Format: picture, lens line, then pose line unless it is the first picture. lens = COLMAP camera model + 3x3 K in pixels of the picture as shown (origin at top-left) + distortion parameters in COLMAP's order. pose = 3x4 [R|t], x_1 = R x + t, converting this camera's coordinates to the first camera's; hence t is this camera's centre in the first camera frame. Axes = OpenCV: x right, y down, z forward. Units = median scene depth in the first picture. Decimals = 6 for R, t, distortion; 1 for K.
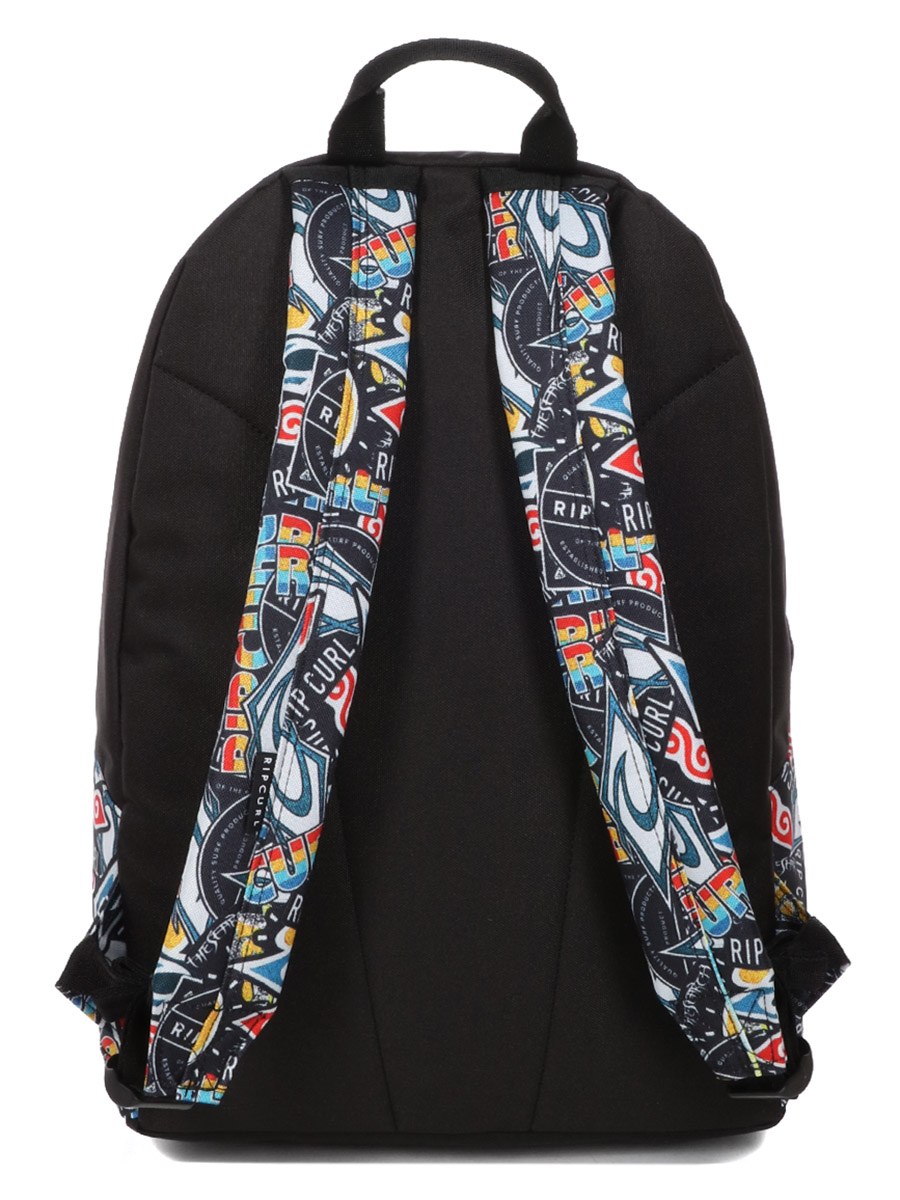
lens RADIAL K [[4811.7, 0, 449.7], [0, 4811.7, 600.2], [0, 0, 1]] dist [-0.014770, 0.000000]
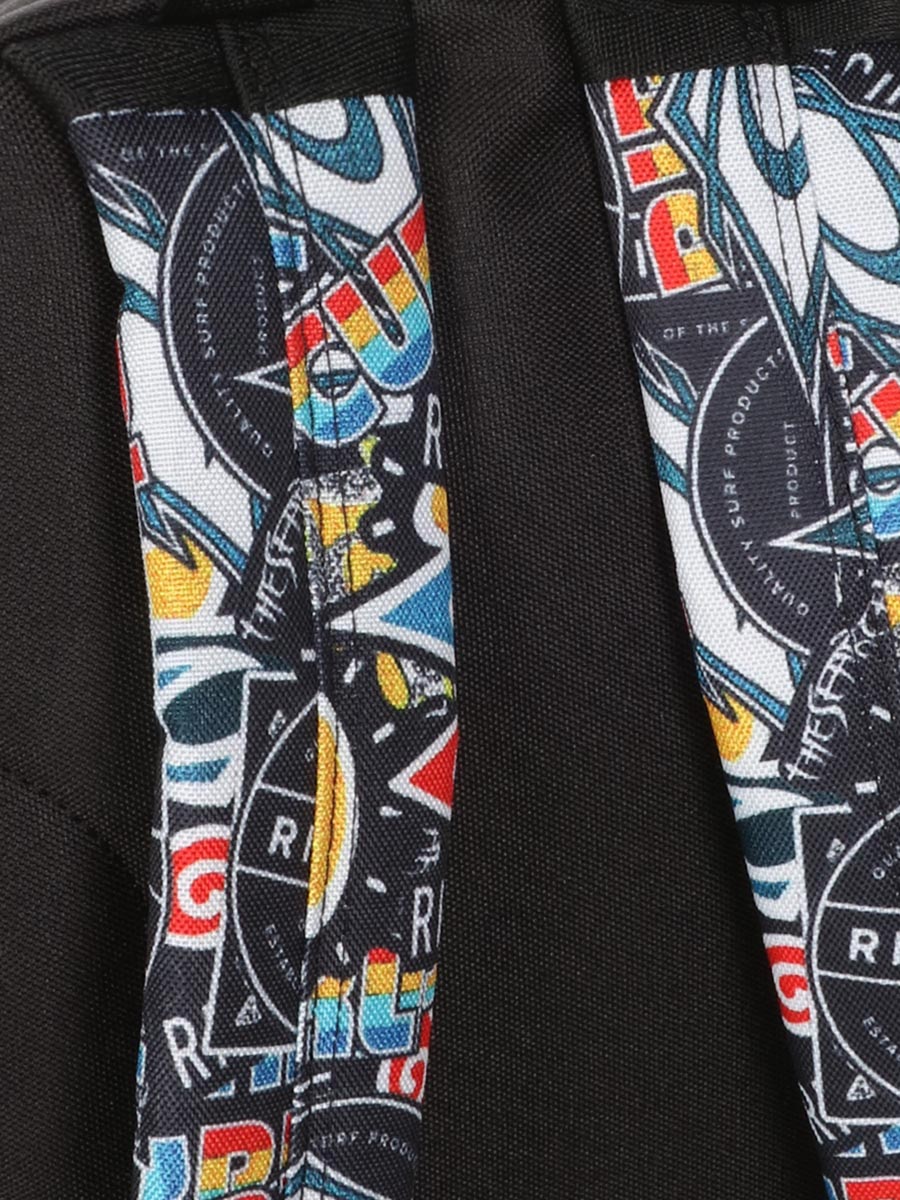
lens RADIAL K [[4811.7, 0, 450.4], [0, 4811.7, 599.7], [0, 0, 1]] dist [-0.014770, 0.000000]
pose [[0.956885, -0.143064, 0.252792, -0.103455], [0.010871, 0.887325, 0.461017, -0.223395], [-0.290264, -0.438392, 0.850623, 0.687525]]
